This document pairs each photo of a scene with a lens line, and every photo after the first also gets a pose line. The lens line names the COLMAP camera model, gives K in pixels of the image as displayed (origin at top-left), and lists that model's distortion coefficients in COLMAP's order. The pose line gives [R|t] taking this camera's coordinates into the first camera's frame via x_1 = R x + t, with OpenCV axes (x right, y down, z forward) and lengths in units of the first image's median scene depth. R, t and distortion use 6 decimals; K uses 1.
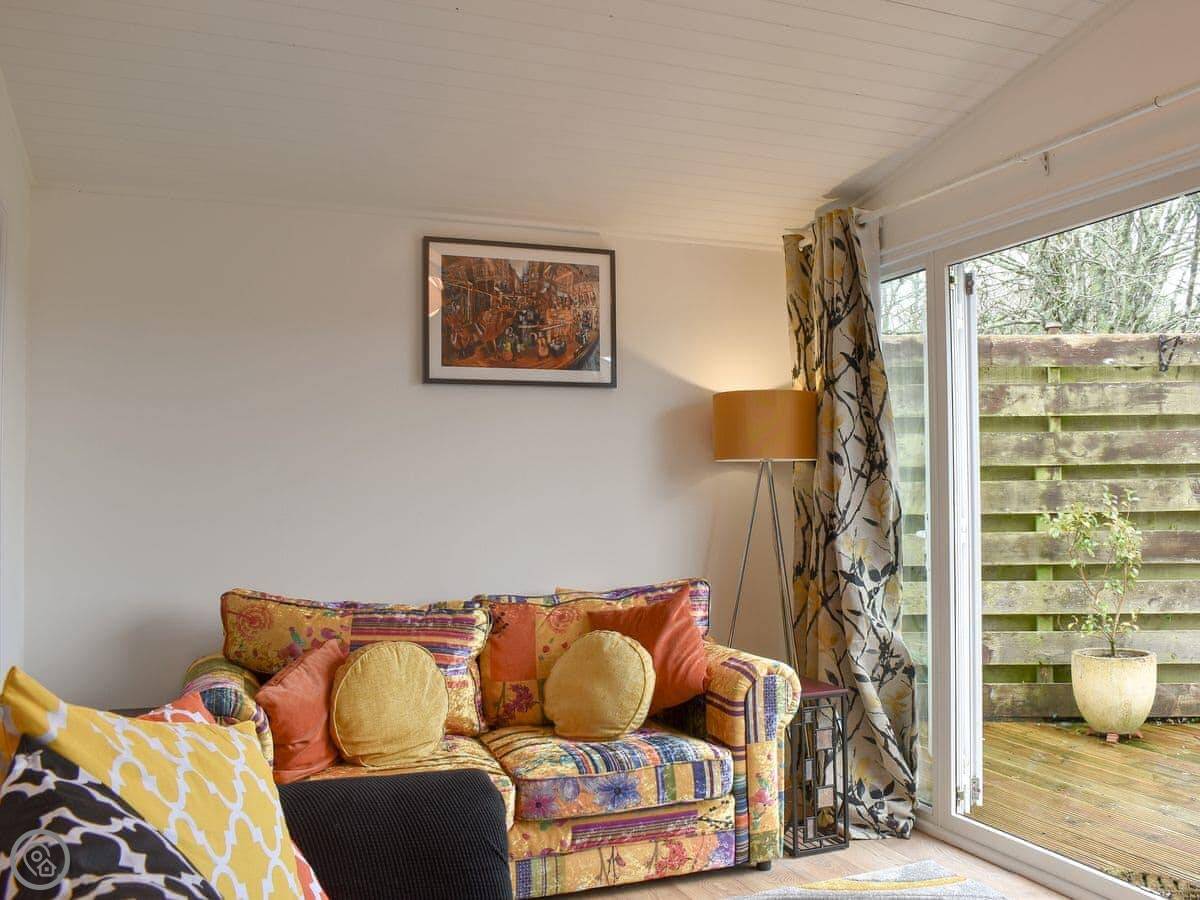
lens RADIAL K [[1071.8, 0, 598.9], [0, 1071.8, 435.8], [0, 0, 1]] dist [-0.071160, 0.017657]
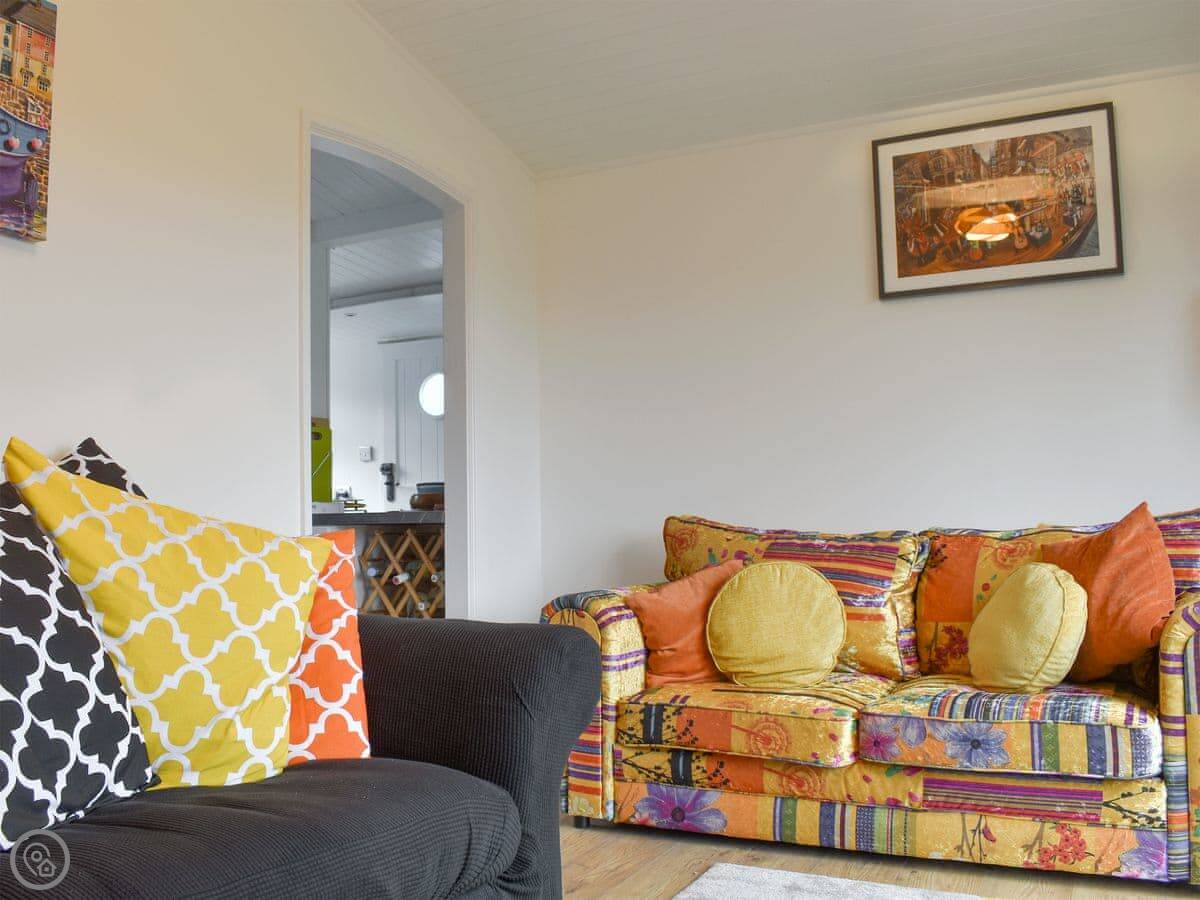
lens RADIAL K [[1071.8, 0, 578.4], [0, 1071.8, 470.4], [0, 0, 1]] dist [-0.071160, 0.017657]
pose [[0.666111, -0.042561, -0.744637, 0.385055], [0.040822, 0.998954, -0.020579, 0.120625], [0.744735, -0.016690, 0.667152, 0.226280]]
